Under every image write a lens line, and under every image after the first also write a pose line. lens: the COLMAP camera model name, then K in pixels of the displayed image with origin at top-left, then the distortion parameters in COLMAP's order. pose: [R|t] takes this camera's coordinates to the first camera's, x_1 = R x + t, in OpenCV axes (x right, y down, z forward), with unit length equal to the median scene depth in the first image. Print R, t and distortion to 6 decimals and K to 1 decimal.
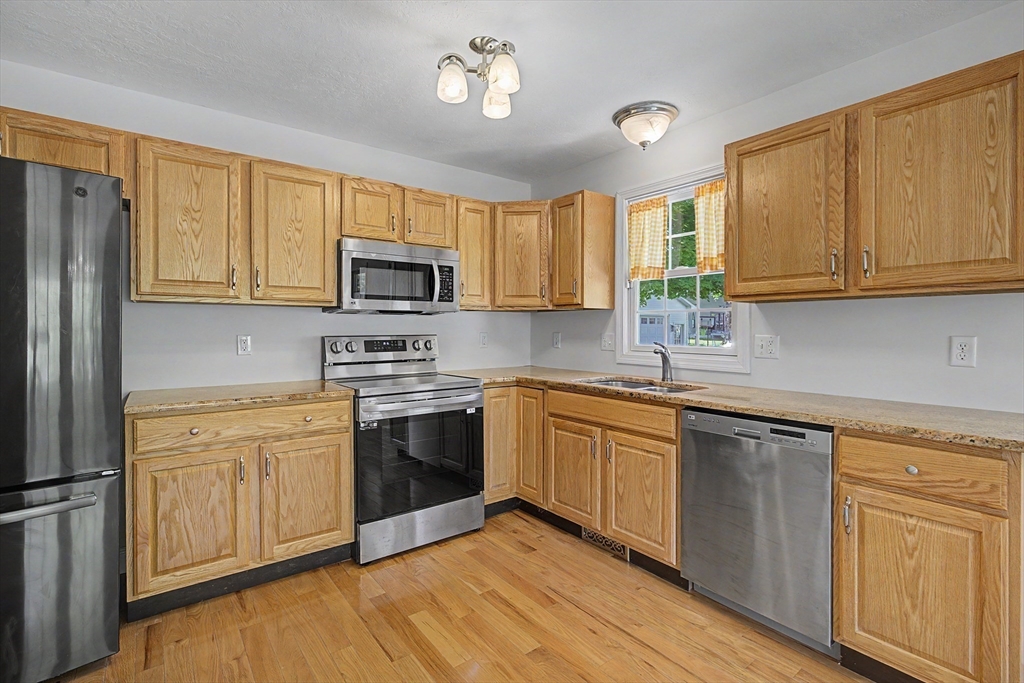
lens RADIAL K [[477.4, 0, 514.5], [0, 477.4, 330.3], [0, 0, 1]] dist [0.000156, -0.000115]
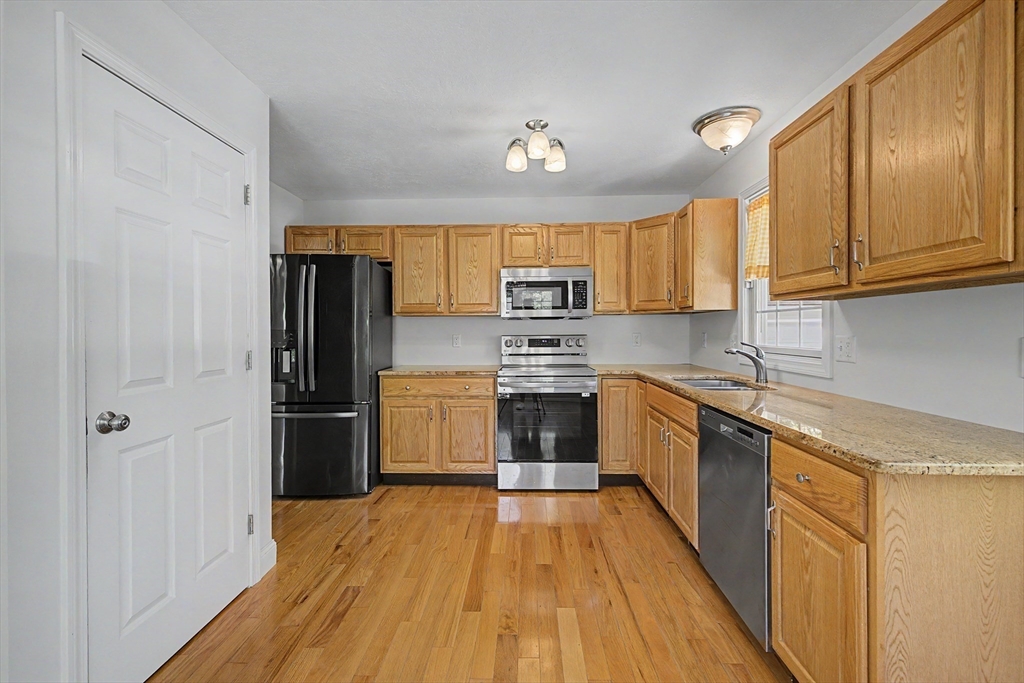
lens RADIAL K [[437.0, 0, 514.0], [0, 437.0, 333.0], [0, 0, 1]] dist [0.002016, 0.000124]
pose [[0.775279, 0.000033, -0.631619, 0.561320], [0.002587, 0.999991, 0.003228, 0.000442], [0.631614, -0.004136, 0.775272, -0.019002]]
